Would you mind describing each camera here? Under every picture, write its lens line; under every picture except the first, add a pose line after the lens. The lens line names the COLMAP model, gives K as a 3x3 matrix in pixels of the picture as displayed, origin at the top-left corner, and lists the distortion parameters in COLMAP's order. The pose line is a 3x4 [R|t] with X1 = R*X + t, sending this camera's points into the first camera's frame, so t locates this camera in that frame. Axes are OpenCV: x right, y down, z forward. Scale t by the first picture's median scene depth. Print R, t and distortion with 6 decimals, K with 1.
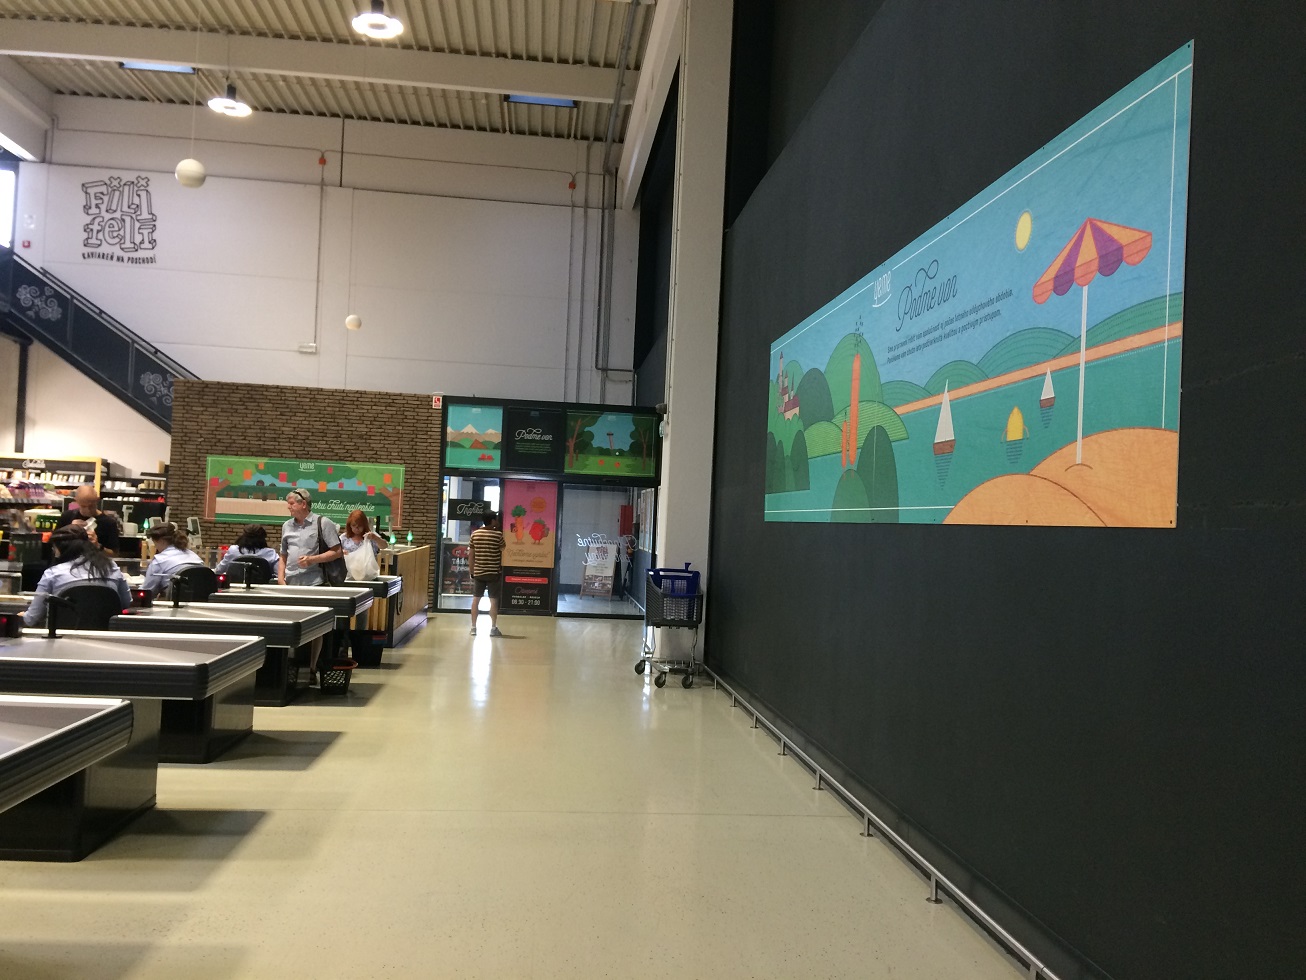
lens RADIAL K [[1104.6, 0, 653.0], [0, 1104.6, 490.0], [0, 0, 1]] dist [0.114539, -0.178573]
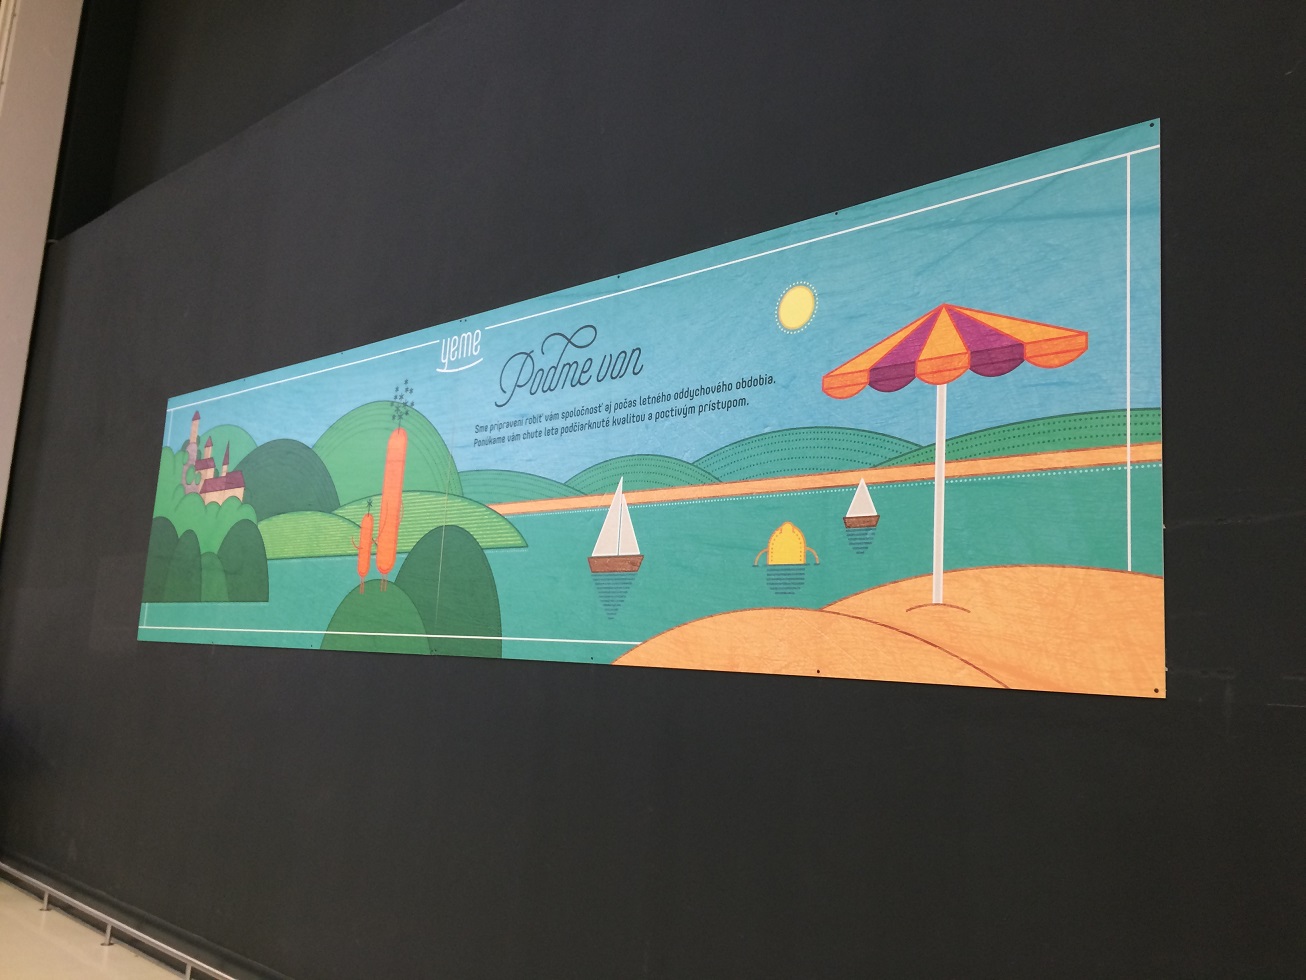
lens RADIAL K [[1104.6, 0, 653.0], [0, 1104.6, 490.0], [0, 0, 1]] dist [0.114539, -0.178573]
pose [[0.760765, 0.103504, 0.640721, -0.280223], [-0.043541, 0.993117, -0.108733, -0.008777], [-0.647565, 0.054823, 0.760036, 0.519195]]
